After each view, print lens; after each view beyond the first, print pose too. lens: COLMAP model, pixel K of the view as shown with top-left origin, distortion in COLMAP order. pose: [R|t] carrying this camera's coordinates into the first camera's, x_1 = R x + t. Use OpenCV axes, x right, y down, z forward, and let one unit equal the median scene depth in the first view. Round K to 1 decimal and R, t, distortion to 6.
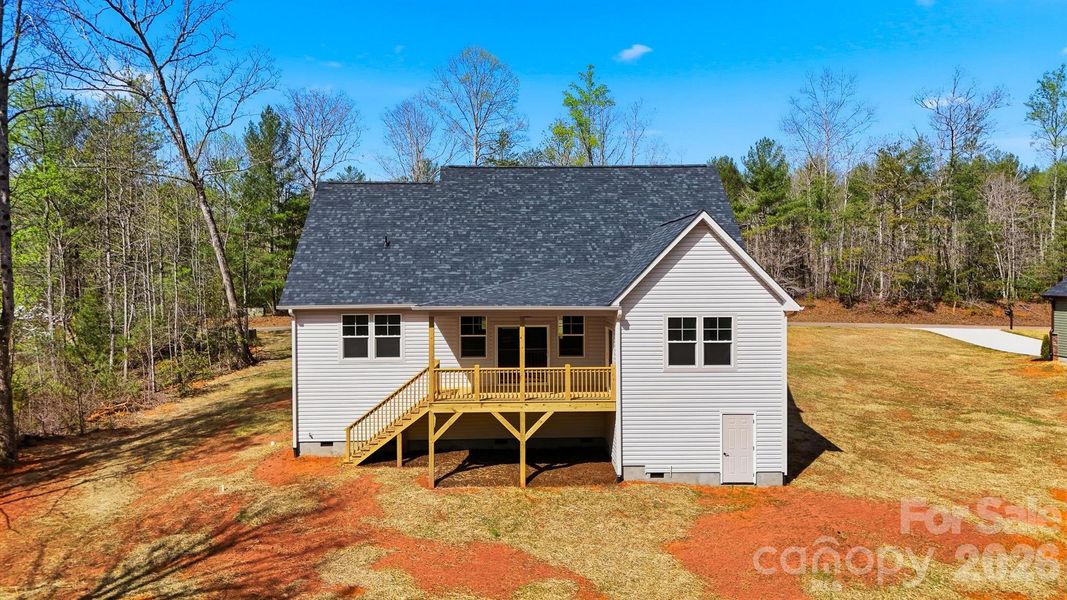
lens RADIAL K [[794.4, 0, 539.6], [0, 794.4, 300.0], [0, 0, 1]] dist [0.050717, -0.005379]
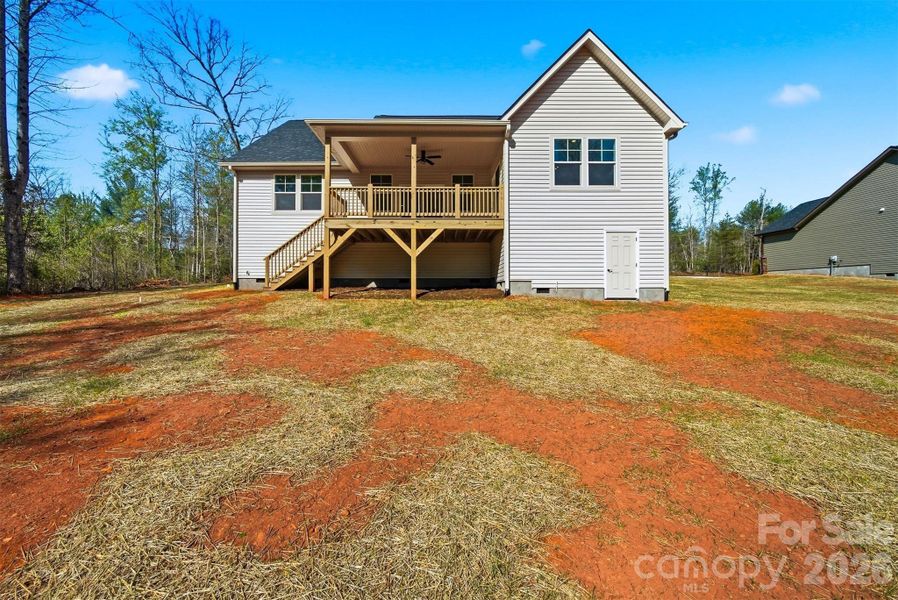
lens RADIAL K [[321.0, 0, 447.1], [0, 321.0, 298.2], [0, 0, 1]] dist [-0.001963, -0.000138]
pose [[0.999587, 0.008210, -0.027543, 0.034175], [-0.008768, 0.999758, -0.020174, 0.237369], [0.027370, 0.020407, 0.999417, 0.574294]]
